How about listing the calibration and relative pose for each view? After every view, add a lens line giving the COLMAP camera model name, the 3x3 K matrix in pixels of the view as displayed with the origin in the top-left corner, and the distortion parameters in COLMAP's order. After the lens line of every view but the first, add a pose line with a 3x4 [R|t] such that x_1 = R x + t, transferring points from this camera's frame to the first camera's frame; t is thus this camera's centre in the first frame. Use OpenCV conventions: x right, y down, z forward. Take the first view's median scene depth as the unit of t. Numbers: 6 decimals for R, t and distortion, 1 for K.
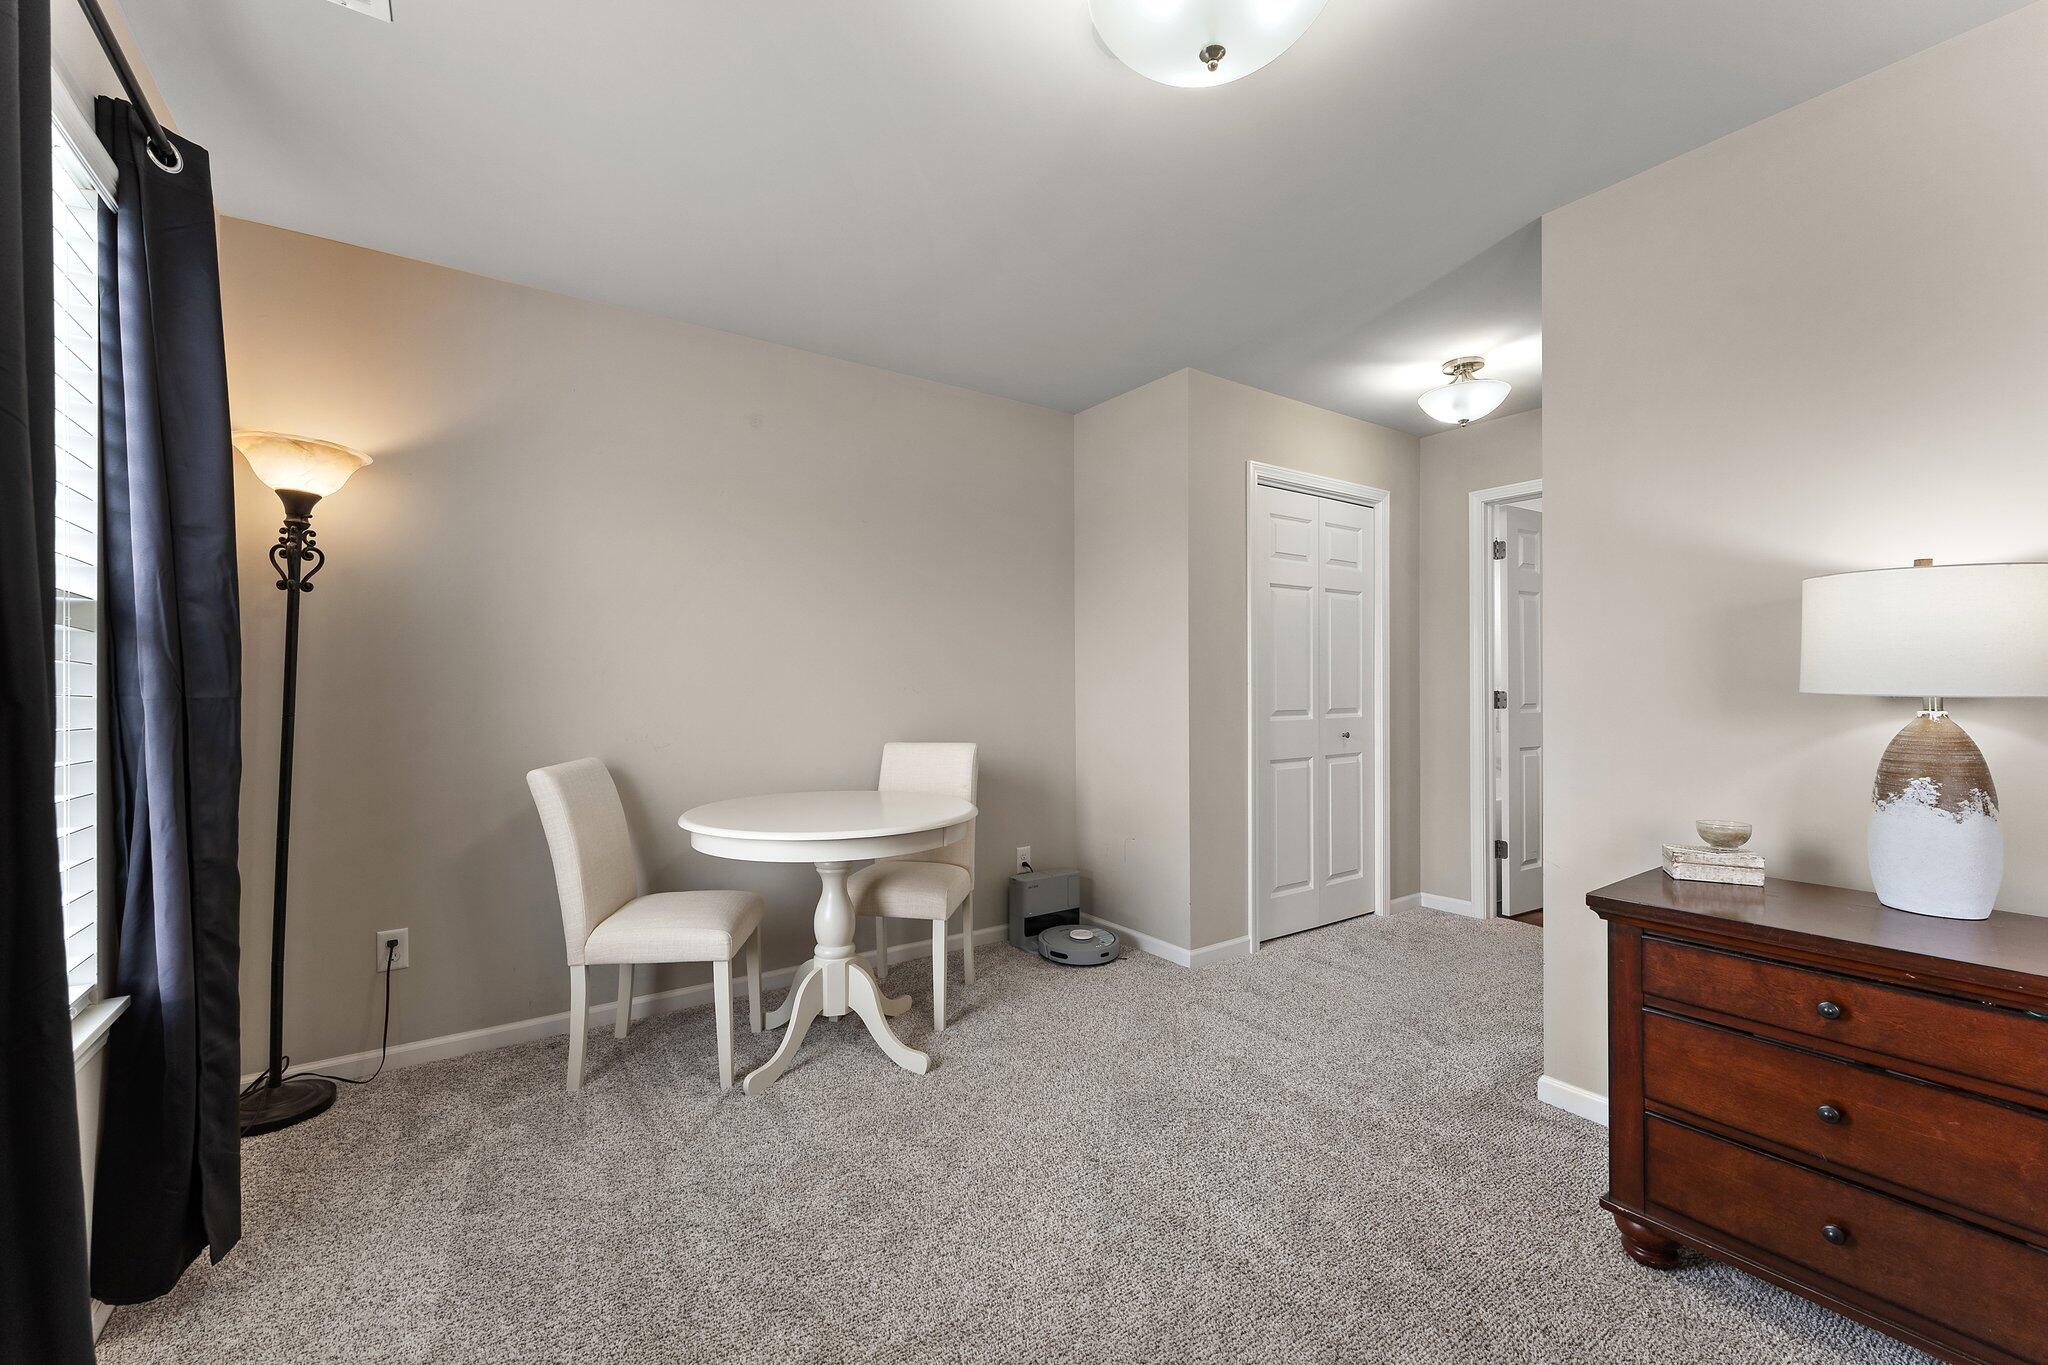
lens RADIAL K [[830.3, 0, 1014.5], [0, 830.3, 680.1], [0, 0, 1]] dist [0.000740, 0.000009]
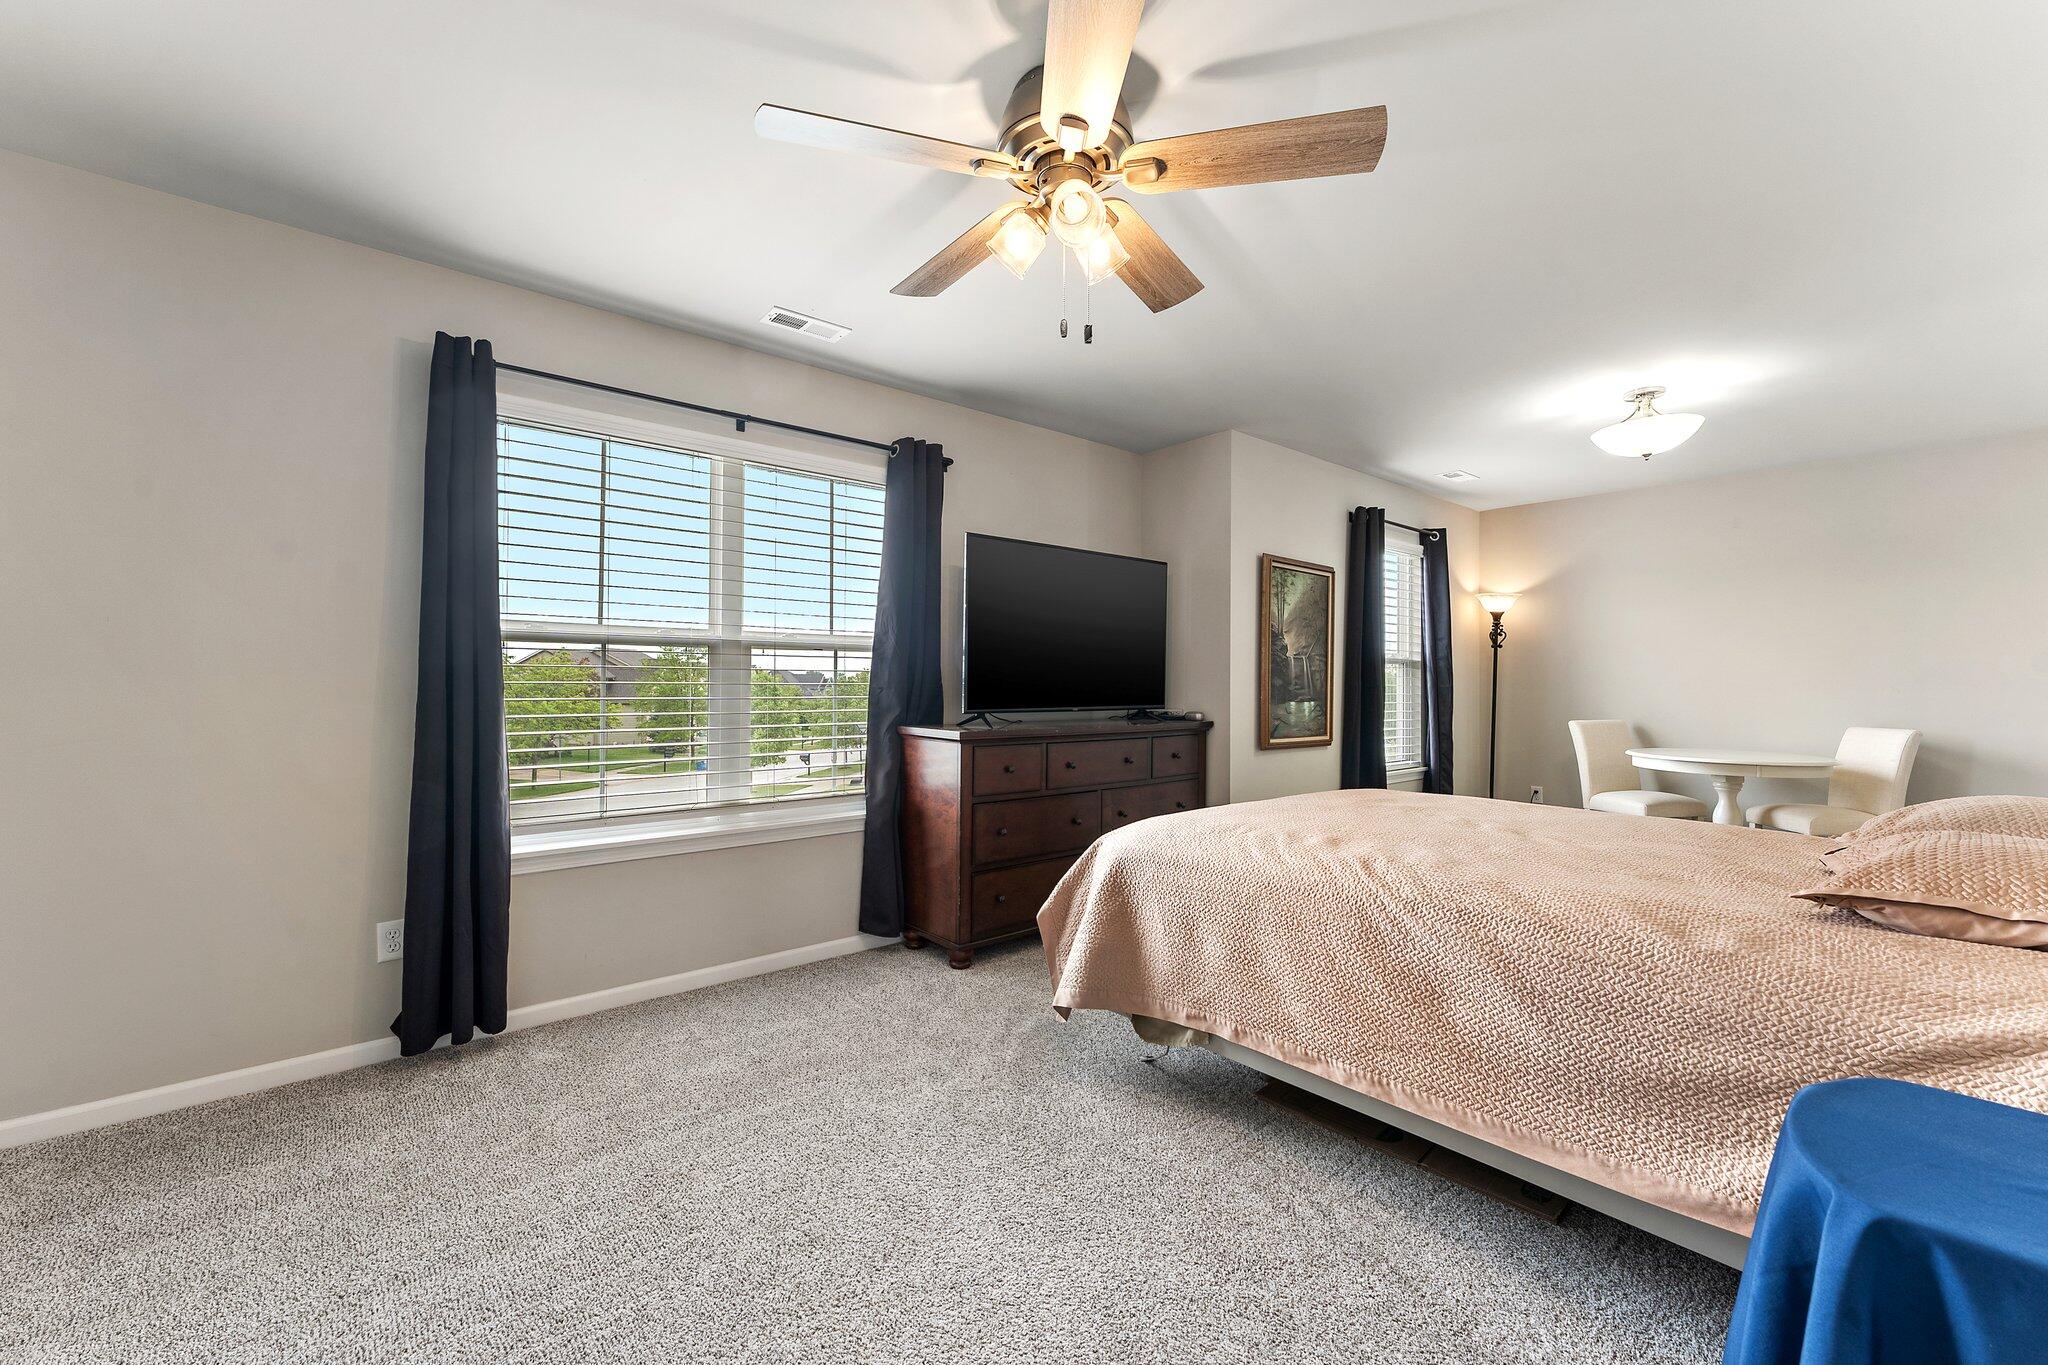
lens RADIAL K [[830.3, 0, 1020.2], [0, 830.3, 680.1], [0, 0, 1]] dist [0.000740, 0.000009]
pose [[0.096154, -0.005617, -0.995351, 1.492775], [-0.000239, 0.999984, -0.005666, 0.009193], [0.995366, 0.000782, 0.096151, -0.709977]]
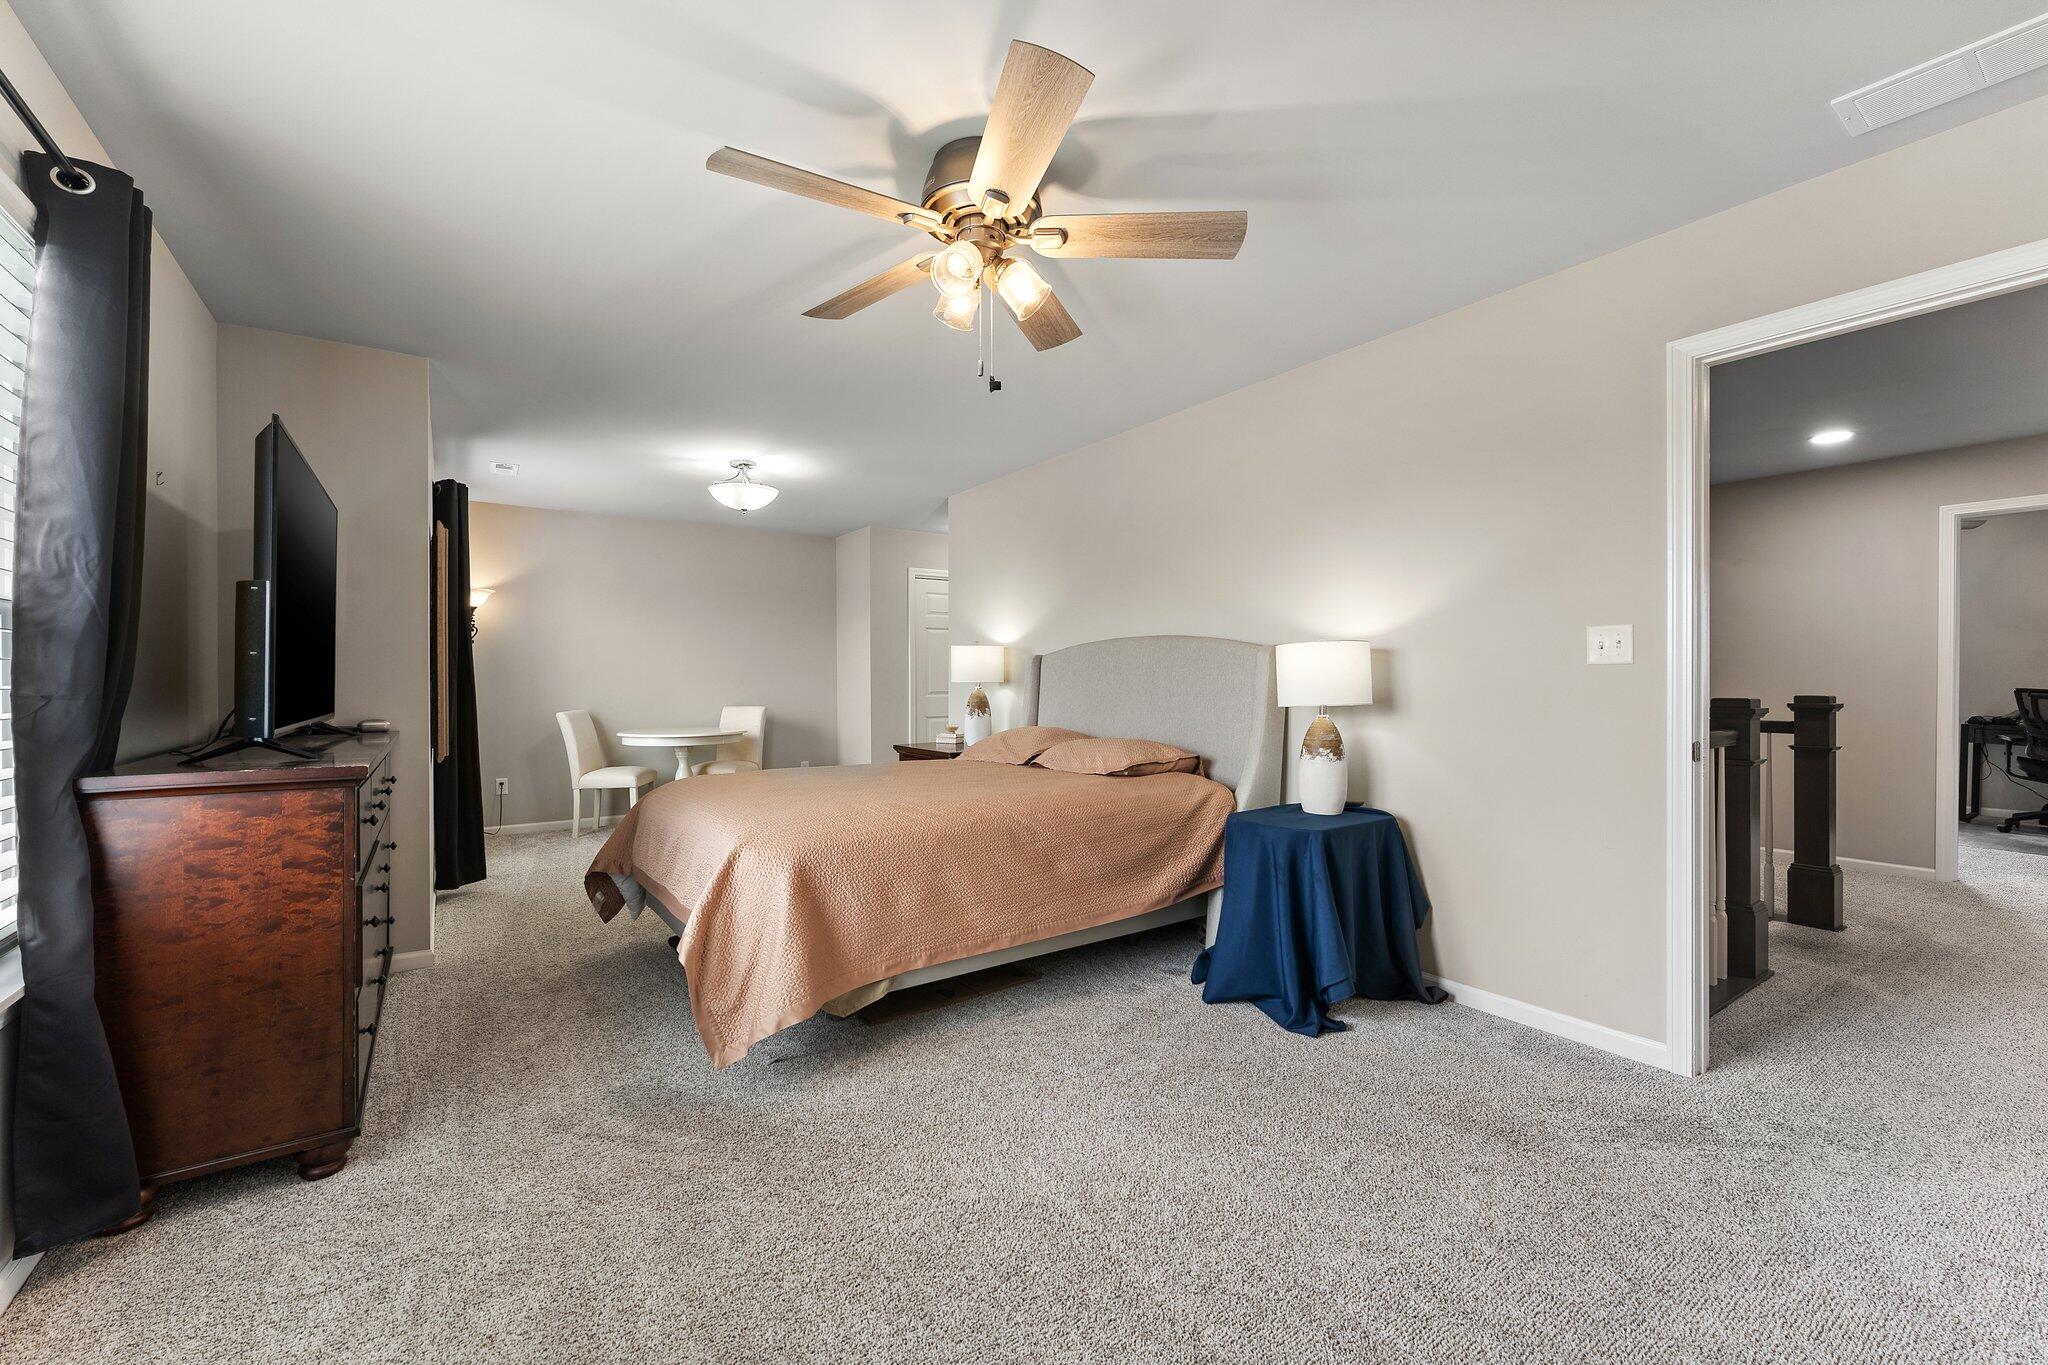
lens RADIAL K [[830.3, 0, 1020.1], [0, 830.3, 678.4], [0, 0, 1]] dist [0.000740, 0.000009]
pose [[0.999941, -0.003293, 0.010349, 0.769600], [0.003258, 0.999989, 0.003338, 0.000771], [-0.010360, -0.003304, 0.999941, -1.485682]]
